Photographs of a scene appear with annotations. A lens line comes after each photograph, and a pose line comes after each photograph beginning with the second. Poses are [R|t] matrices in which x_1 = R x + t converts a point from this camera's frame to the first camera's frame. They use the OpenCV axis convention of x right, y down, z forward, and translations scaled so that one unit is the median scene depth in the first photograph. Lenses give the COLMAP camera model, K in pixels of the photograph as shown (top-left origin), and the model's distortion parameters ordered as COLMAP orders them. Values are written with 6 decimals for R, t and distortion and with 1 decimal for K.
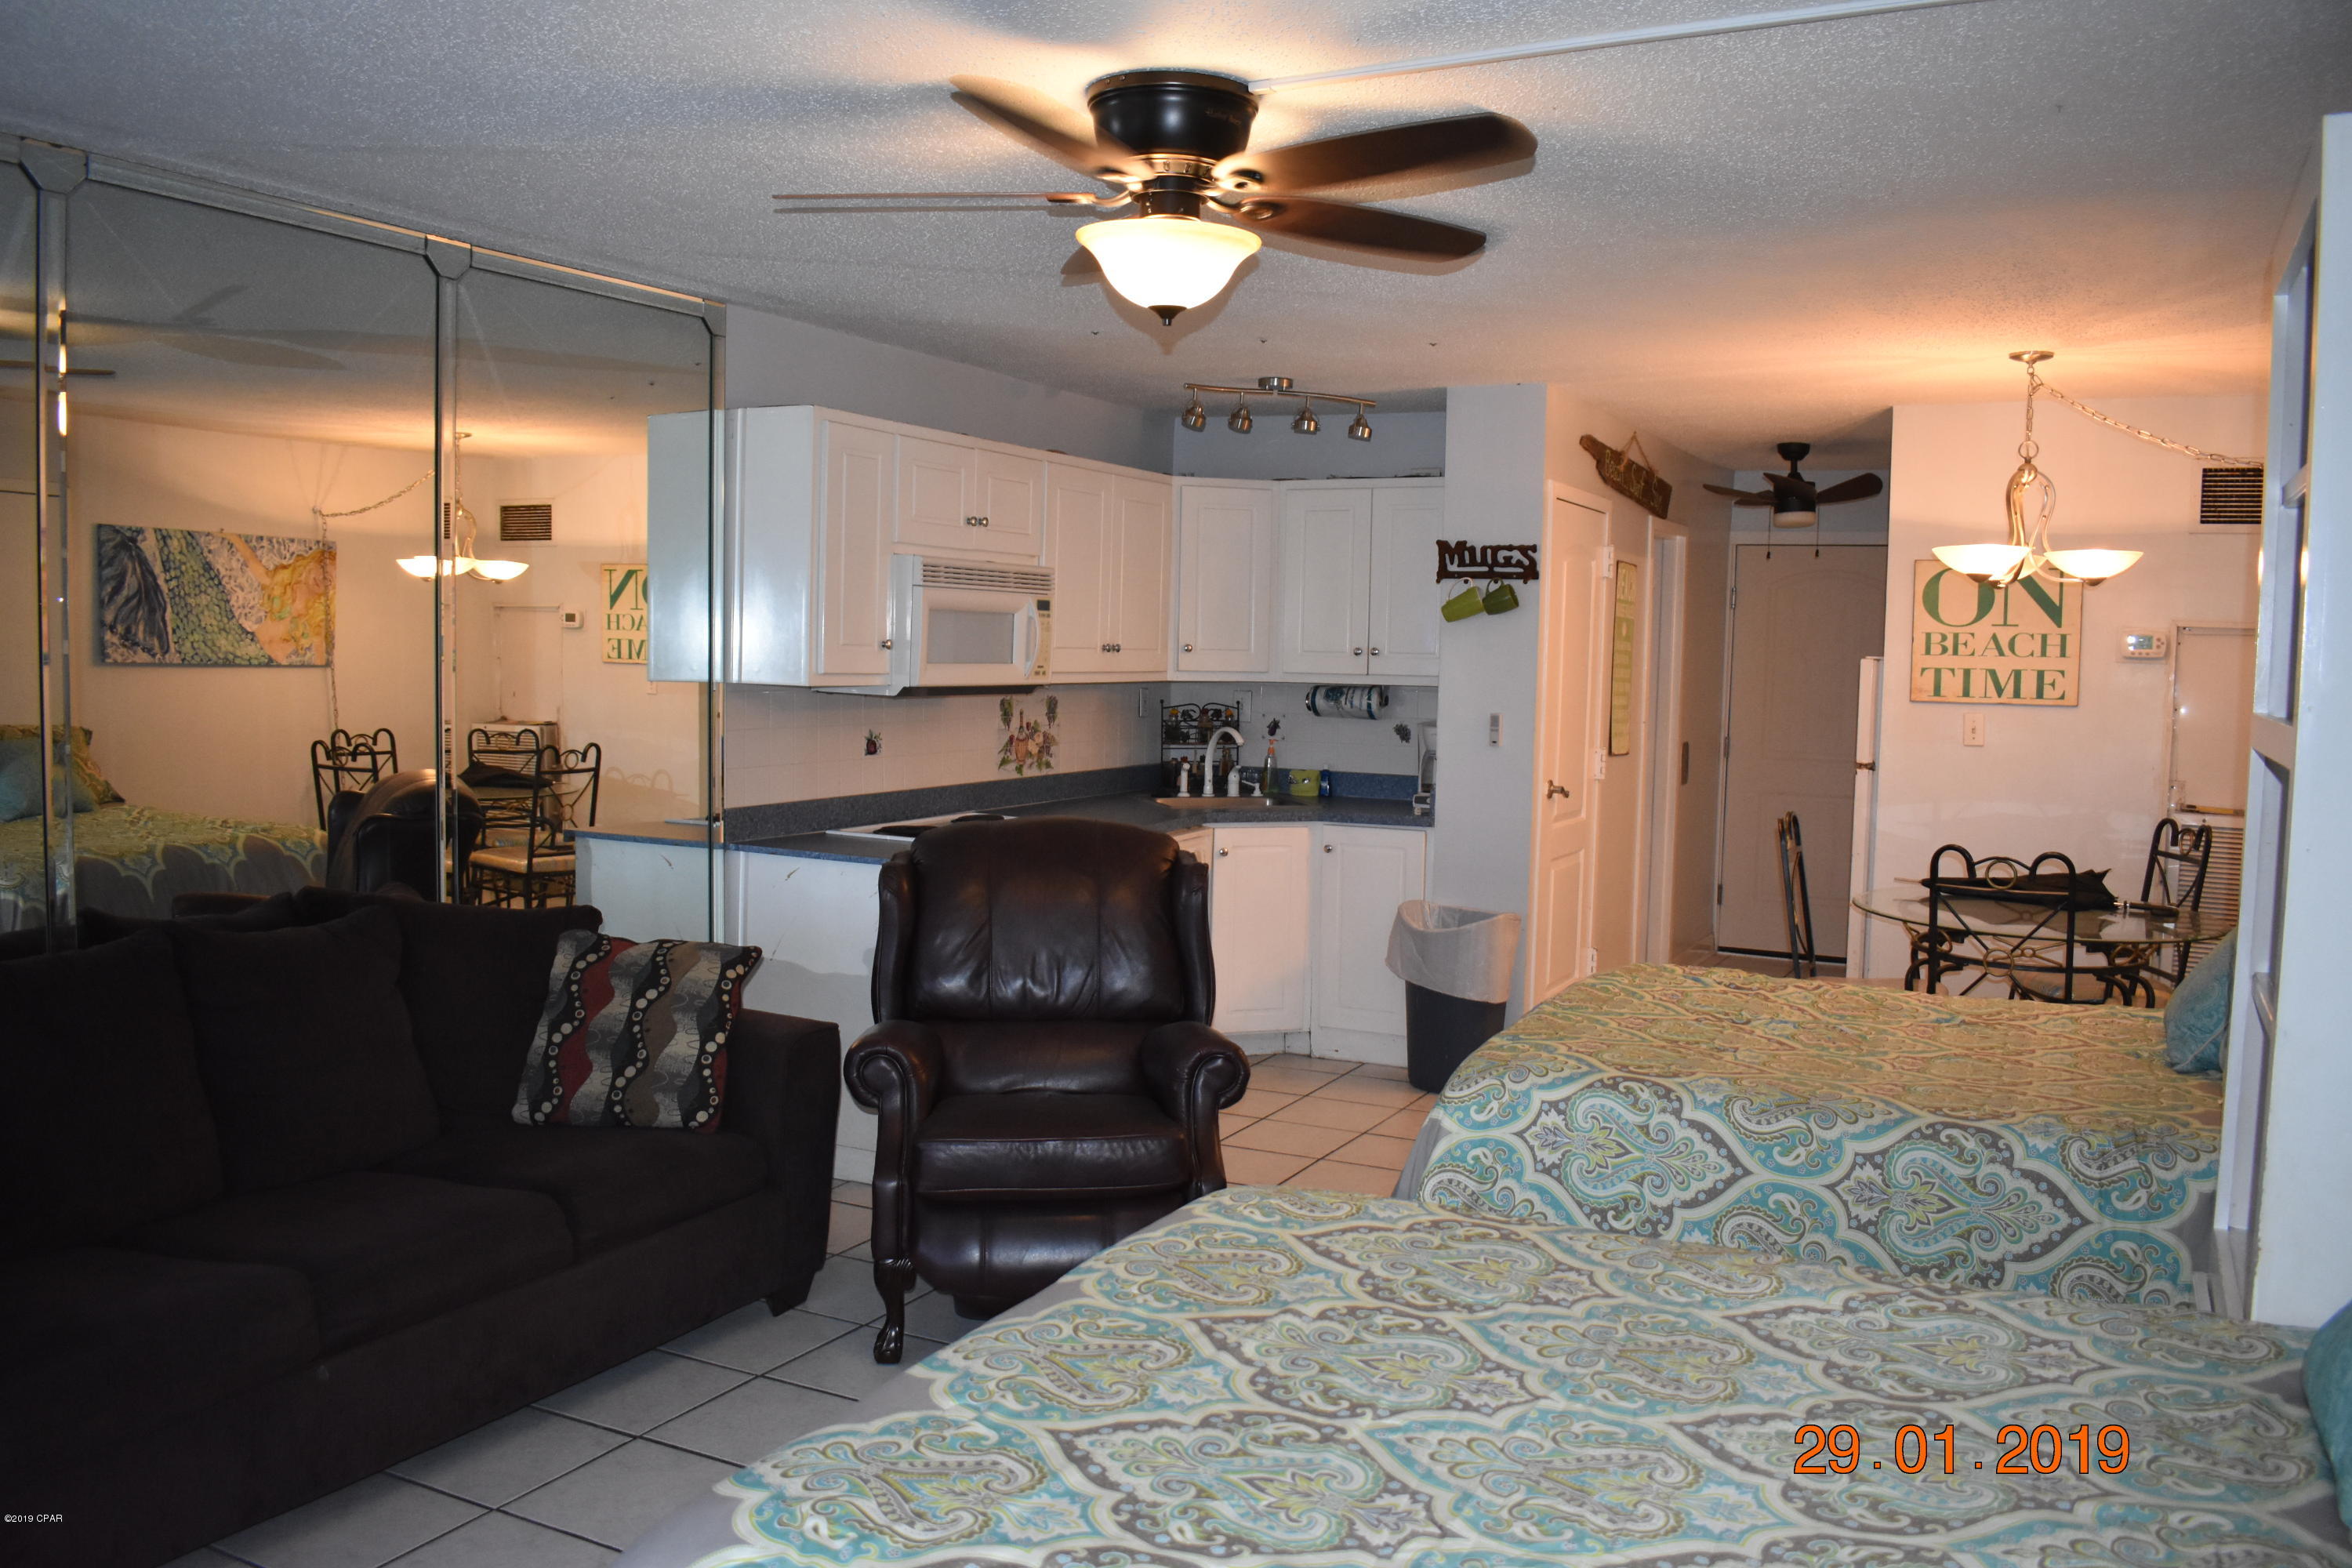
lens RADIAL K [[1837.9, 0, 1176.0], [0, 1837.9, 784.0], [0, 0, 1]] dist [-0.094885, 0.015386]
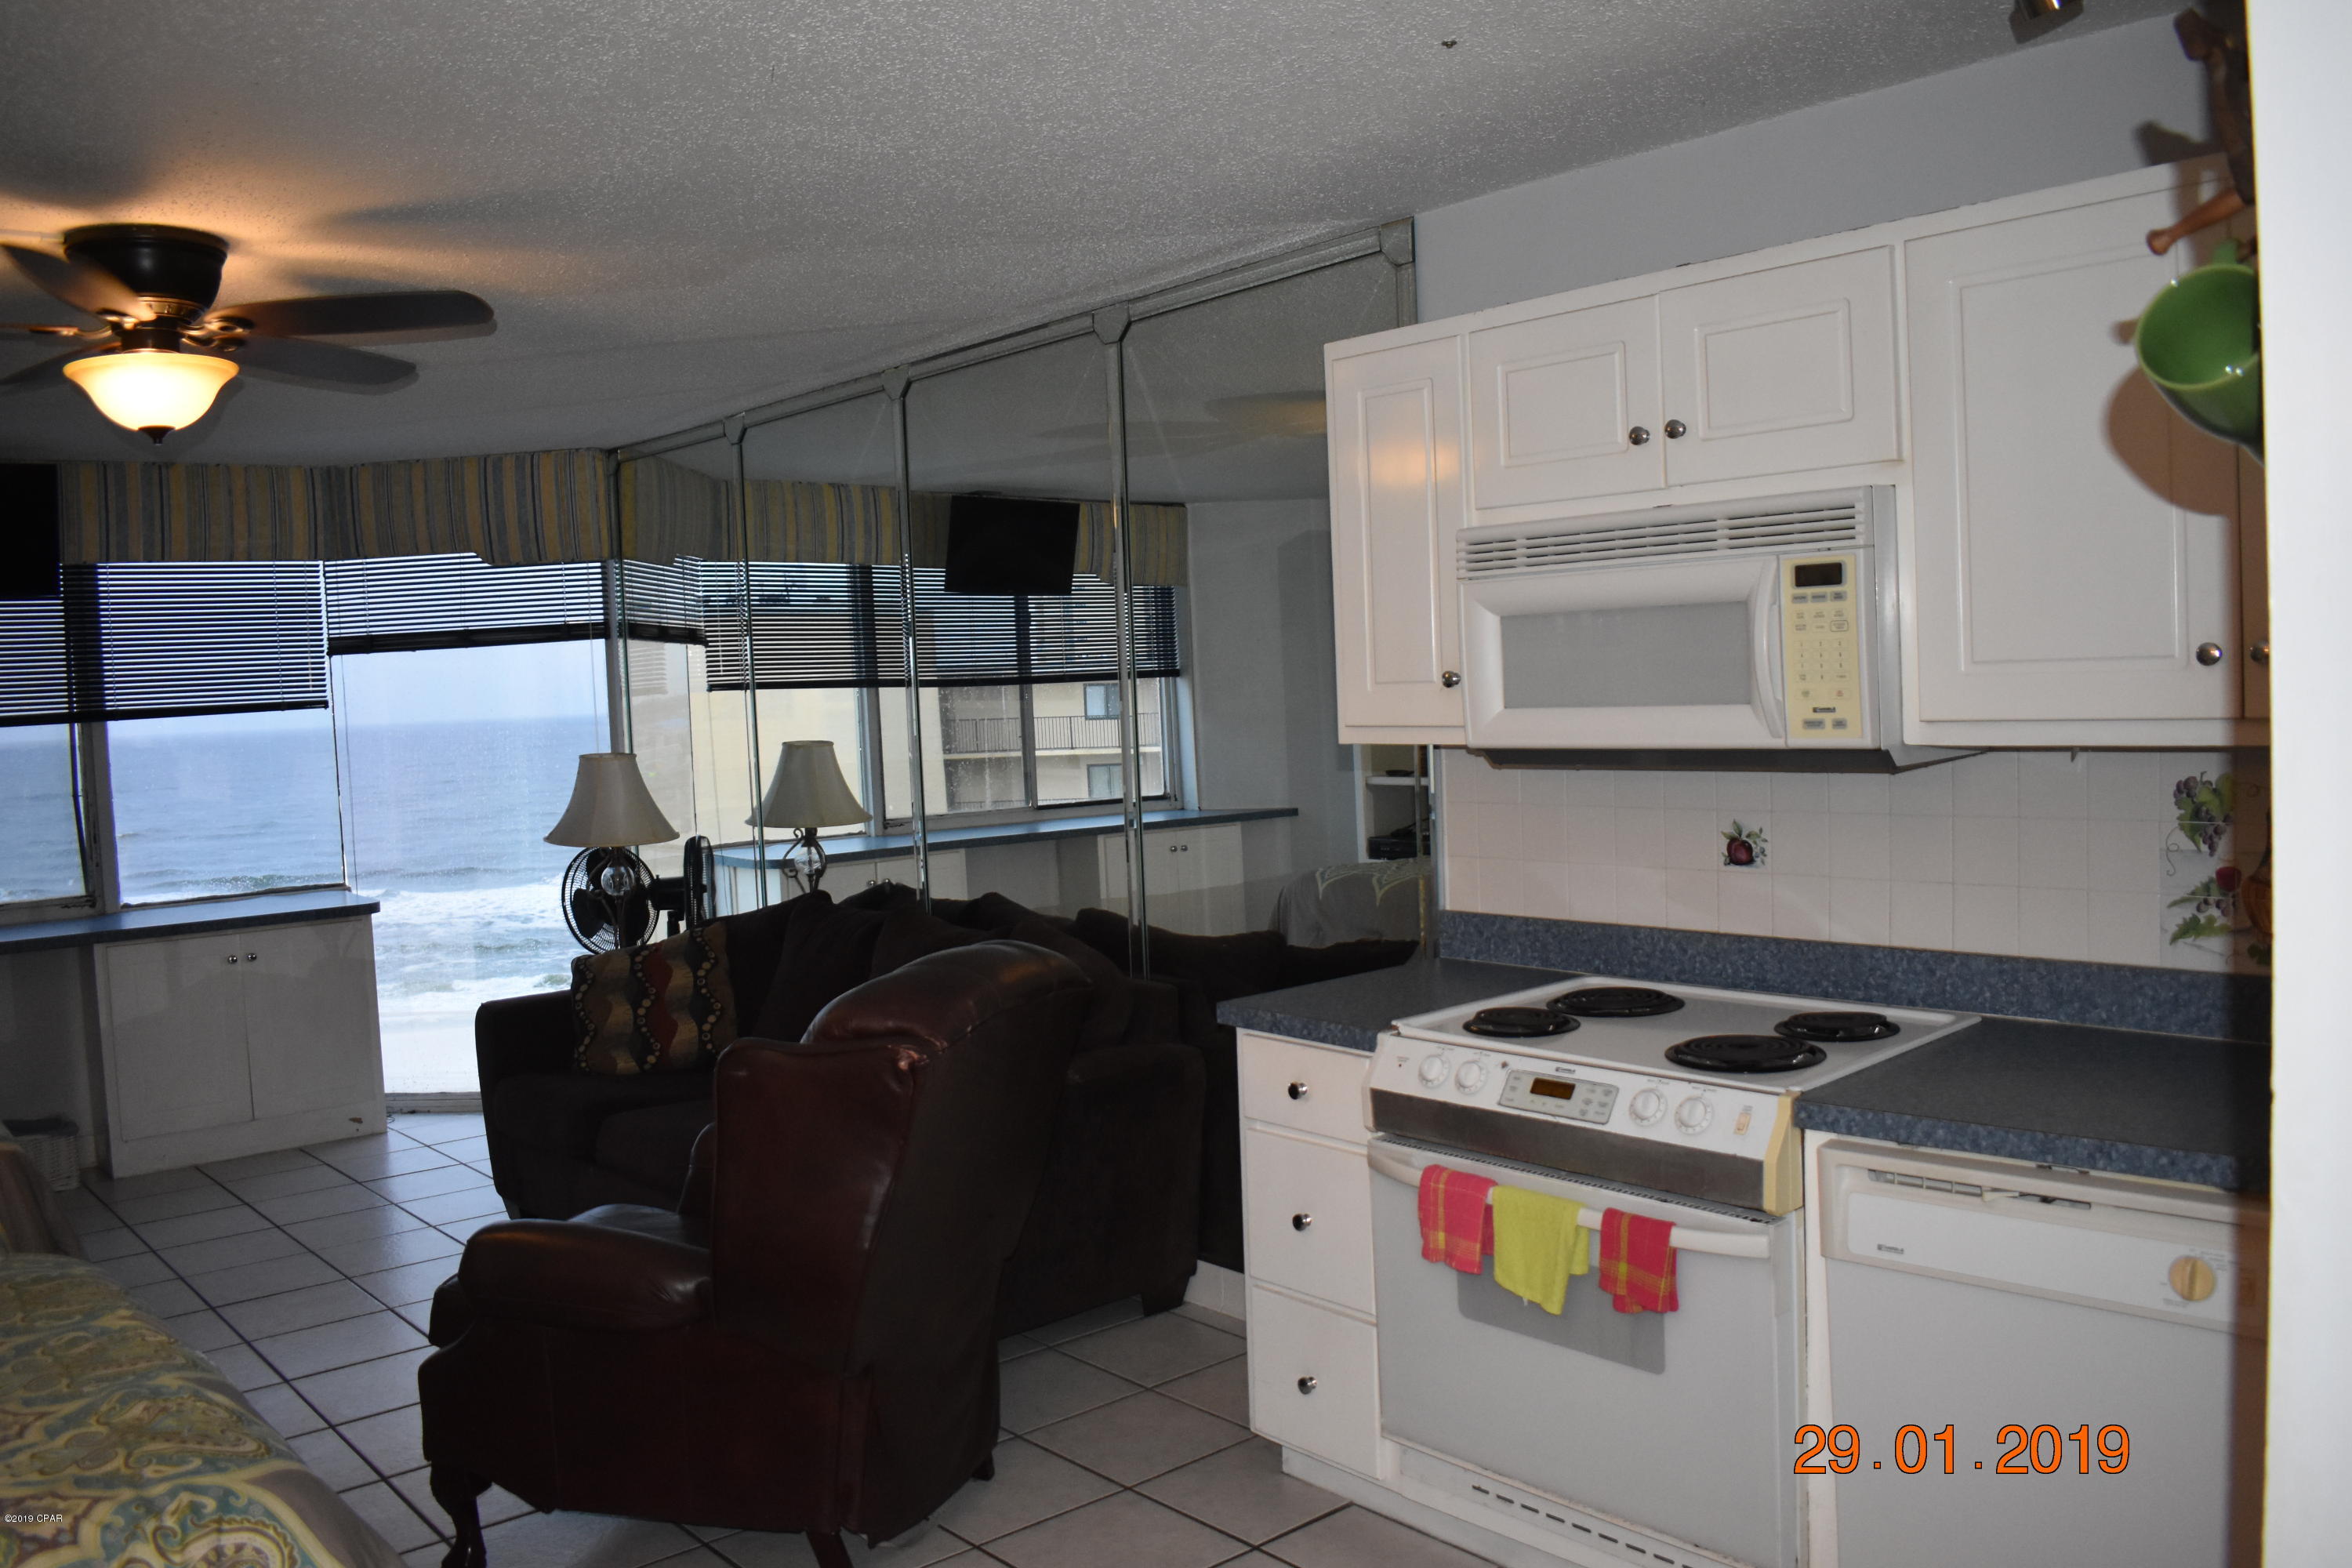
lens RADIAL K [[1837.9, 0, 1176.0], [0, 1837.9, 784.0], [0, 0, 1]] dist [-0.094885, 0.015386]
pose [[-0.363085, 0.045167, -0.930661, 0.382166], [-0.037805, 0.997288, 0.063150, -0.064122], [0.930989, 0.058112, -0.360392, 0.957908]]
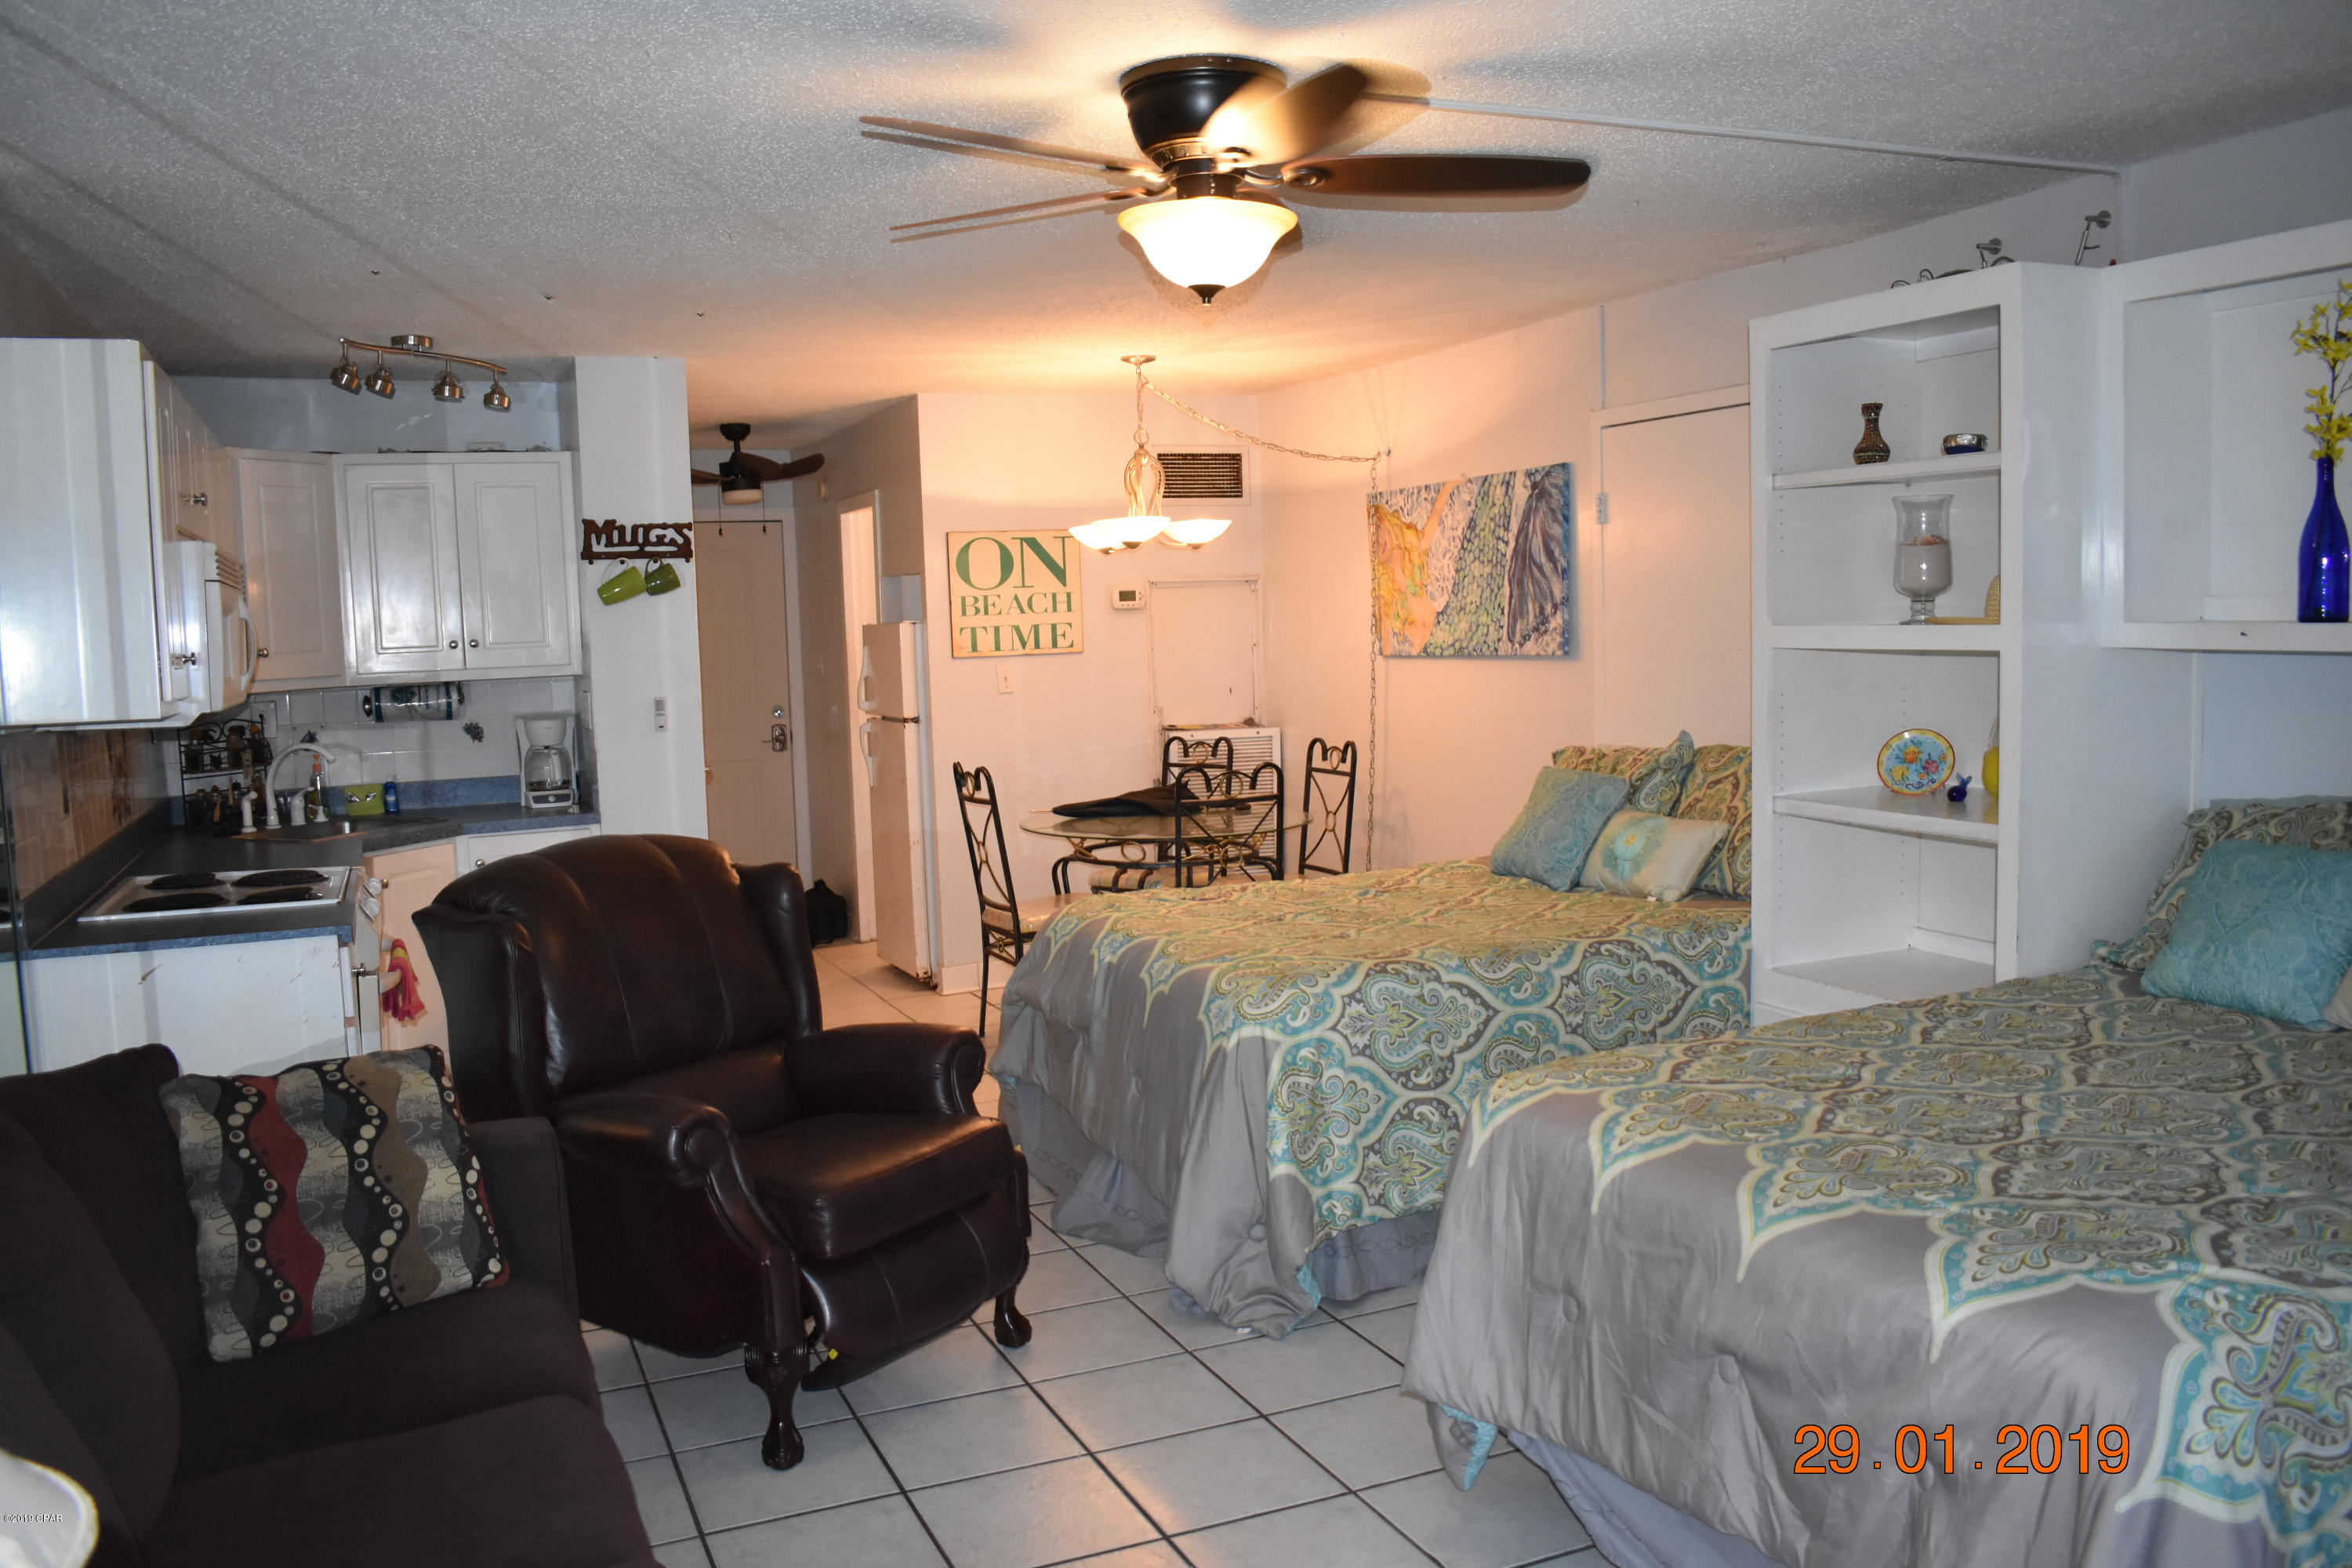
lens RADIAL K [[1837.9, 0, 1176.0], [0, 1837.9, 784.0], [0, 0, 1]] dist [-0.094885, 0.015386]
pose [[0.629387, -0.111427, 0.769062, -0.401821], [0.103730, 0.992856, 0.058962, -0.021607], [-0.770138, 0.042665, 0.636449, 0.178133]]
